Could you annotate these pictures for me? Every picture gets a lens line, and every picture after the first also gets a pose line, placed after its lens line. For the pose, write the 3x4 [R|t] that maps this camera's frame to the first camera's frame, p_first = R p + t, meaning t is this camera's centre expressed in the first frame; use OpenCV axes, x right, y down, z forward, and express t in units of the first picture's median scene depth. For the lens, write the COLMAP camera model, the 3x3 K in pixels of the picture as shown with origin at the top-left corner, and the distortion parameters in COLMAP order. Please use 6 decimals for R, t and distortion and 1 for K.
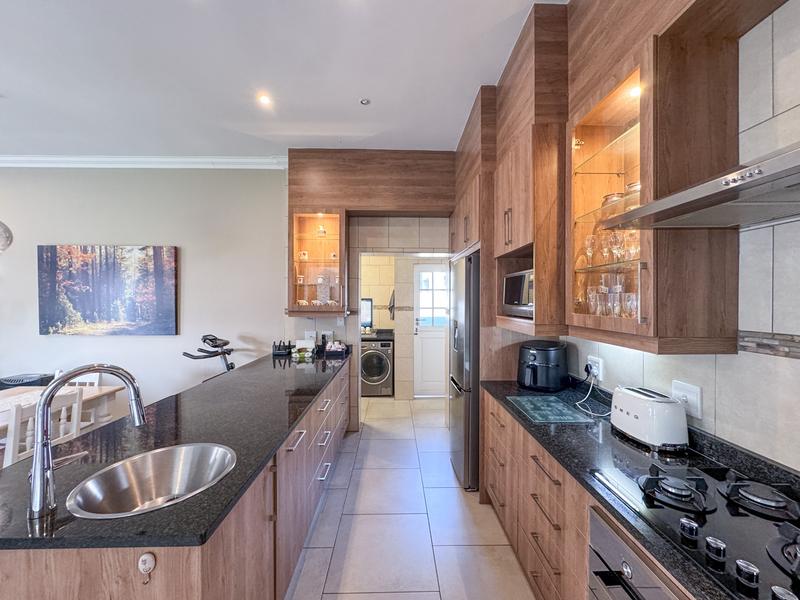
lens RADIAL K [[317.7, 0, 399.5], [0, 317.7, 299.0], [0, 0, 1]] dist [-0.003646, 0.000632]
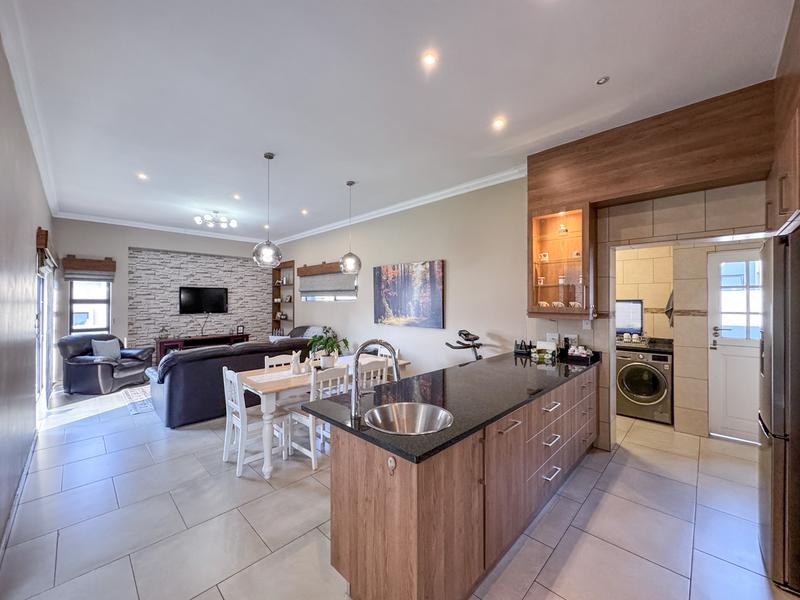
lens RADIAL K [[317.7, 0, 398.8], [0, 317.7, 299.2], [0, 0, 1]] dist [-0.003646, 0.000632]
pose [[0.698130, -0.004919, -0.715954, 0.098806], [0.002096, 0.999986, -0.004827, -0.000299], [0.715968, 0.001869, 0.698130, -0.029144]]
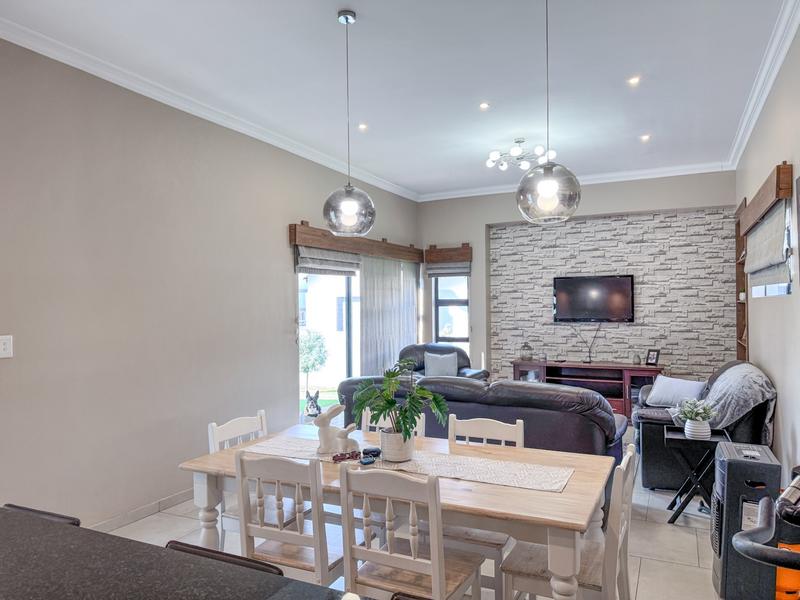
lens RADIAL K [[561.3, 0, 395.8], [0, 561.3, 299.8], [0, 0, 1]] dist [0.049503, -0.071877]
pose [[-0.463364, -0.003308, -0.886162, -0.135509], [0.013563, 0.999849, -0.010824, 0.010329], [0.886064, -0.017035, -0.463250, 0.902853]]
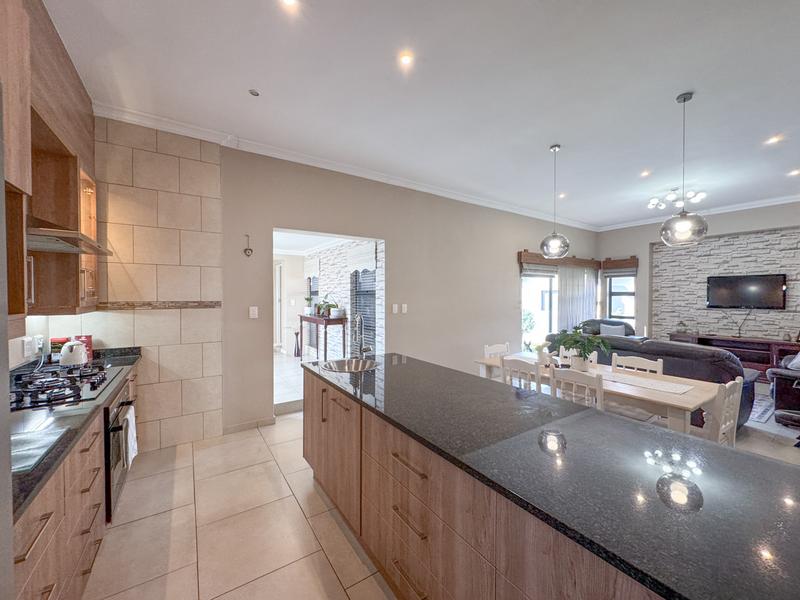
lens RADIAL K [[317.7, 0, 400.0], [0, 317.7, 298.8], [0, 0, 1]] dist [-0.003646, 0.000632]
pose [[-0.842417, 0.004165, -0.538810, 0.061470], [0.000664, 0.999977, 0.006693, 0.018038], [0.538825, 0.005280, -0.842401, 1.008967]]
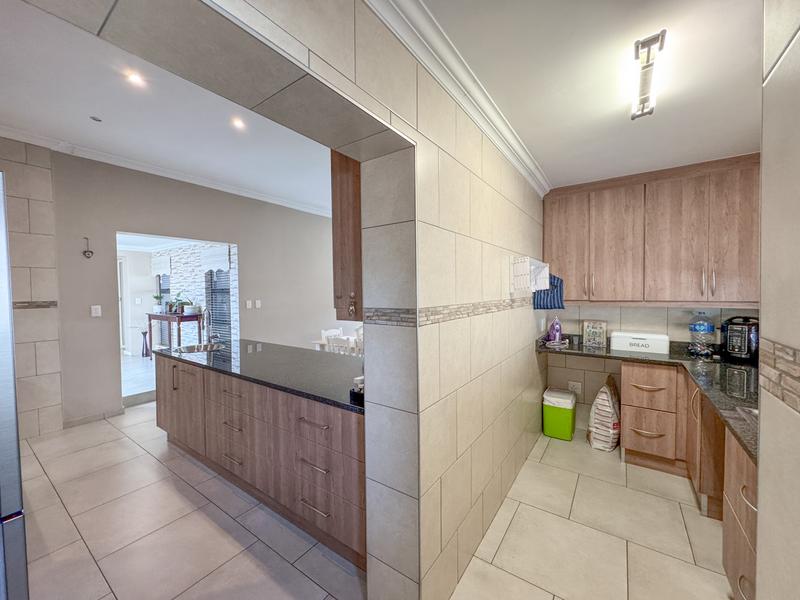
lens RADIAL K [[317.7, 0, 401.2], [0, 317.7, 299.8], [0, 0, 1]] dist [-0.003646, 0.000632]
pose [[-0.587114, 0.029529, -0.808966, 0.172363], [0.012167, 0.999543, 0.027655, 0.012867], [0.809413, 0.006394, -0.587205, 1.378007]]
